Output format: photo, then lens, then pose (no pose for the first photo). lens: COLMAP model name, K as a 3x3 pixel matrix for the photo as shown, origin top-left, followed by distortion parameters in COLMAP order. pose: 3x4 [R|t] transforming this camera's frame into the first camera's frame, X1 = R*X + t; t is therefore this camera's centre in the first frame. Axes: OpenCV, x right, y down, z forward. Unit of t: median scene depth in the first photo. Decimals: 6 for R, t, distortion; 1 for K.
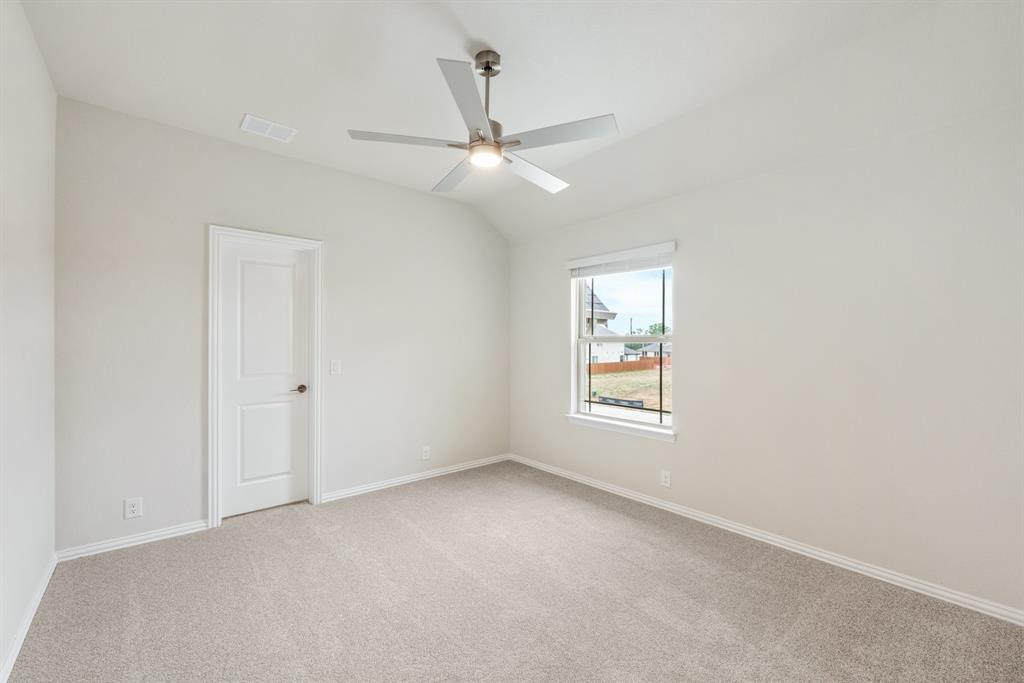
lens RADIAL K [[425.5, 0, 513.2], [0, 425.5, 341.8], [0, 0, 1]] dist [0.000827, 0.000028]
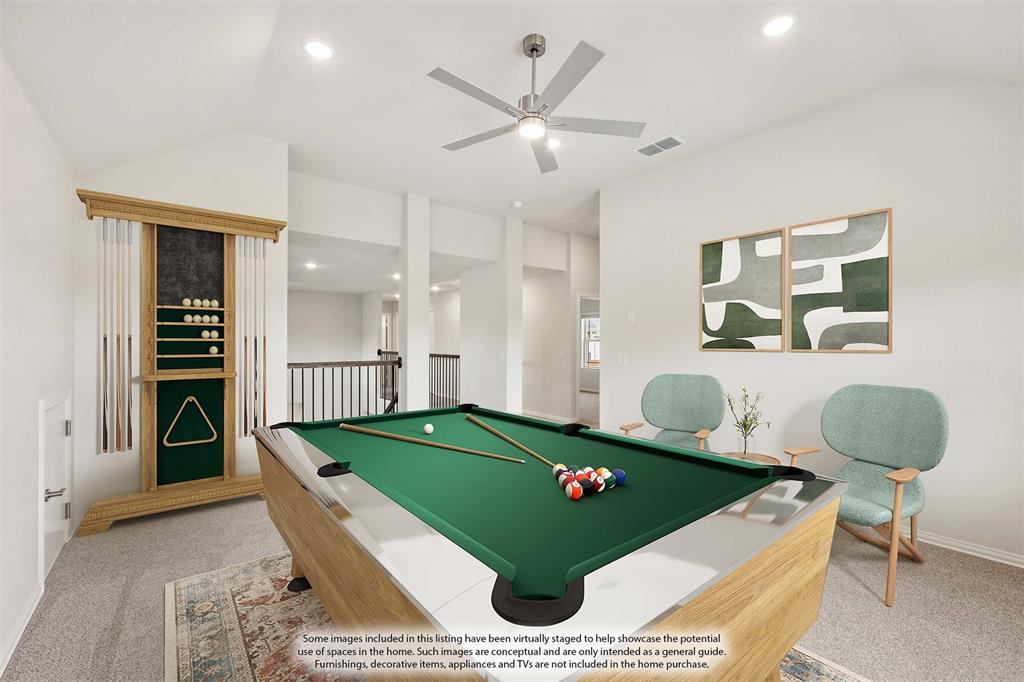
lens RADIAL K [[425.5, 0, 509.9], [0, 425.5, 343.3], [0, 0, 1]] dist [0.000827, 0.000028]
pose [[0.999893, 0.003990, -0.014047, -0.292032], [-0.003946, 0.999987, 0.003106, 0.008509], [0.014059, -0.003050, 0.999897, -1.779697]]
